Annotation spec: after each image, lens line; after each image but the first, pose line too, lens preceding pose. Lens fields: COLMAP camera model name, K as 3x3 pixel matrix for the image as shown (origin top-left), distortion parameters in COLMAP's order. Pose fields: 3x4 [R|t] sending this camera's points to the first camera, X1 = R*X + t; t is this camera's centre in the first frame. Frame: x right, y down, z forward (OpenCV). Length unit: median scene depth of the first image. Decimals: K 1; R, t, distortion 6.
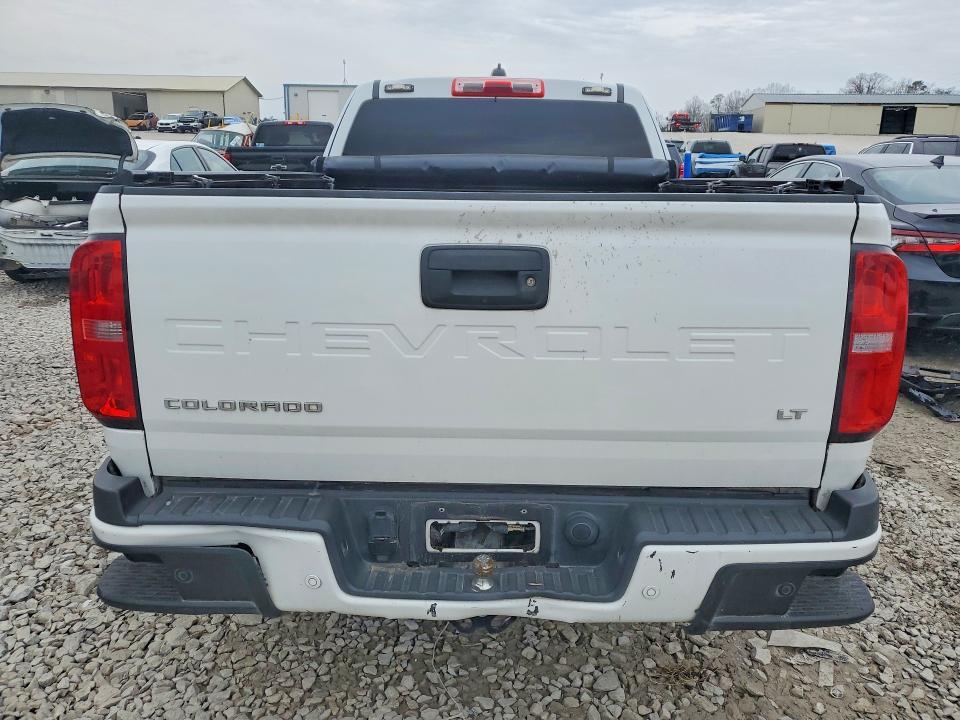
lens RADIAL K [[741.6, 0, 479.5], [0, 741.6, 360.2], [0, 0, 1]] dist [0.010499, -0.005173]
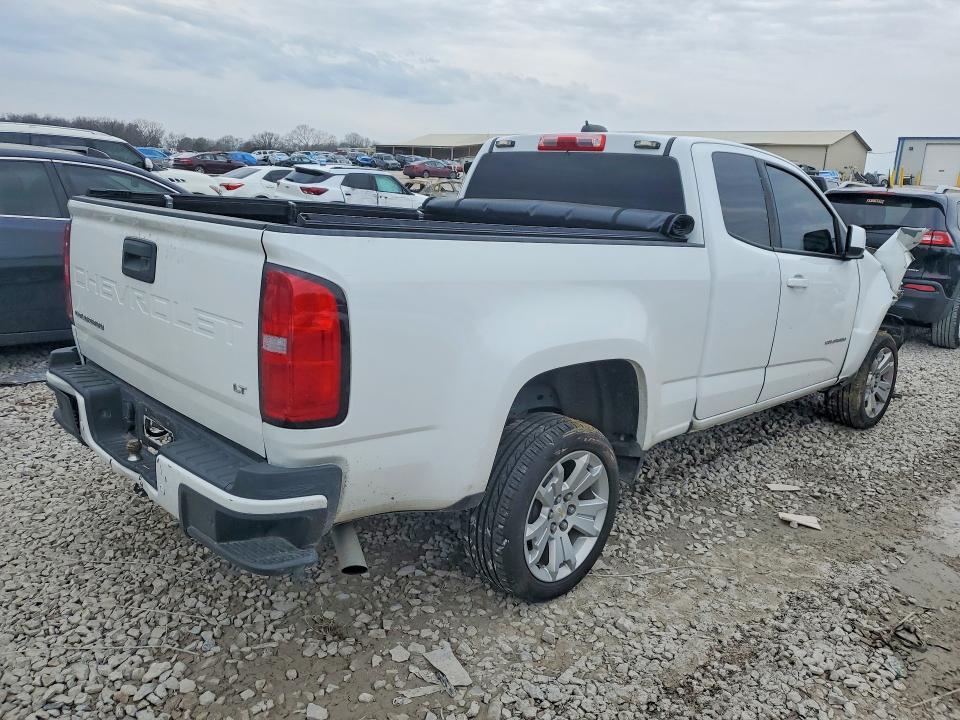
lens RADIAL K [[741.6, 0, 479.2], [0, 741.6, 358.0], [0, 0, 1]] dist [0.010499, -0.005173]
pose [[0.705767, 0.186731, -0.683391, 0.740439], [-0.233731, 0.972000, 0.024207, -0.050741], [0.668777, 0.142645, 0.729651, 0.150643]]
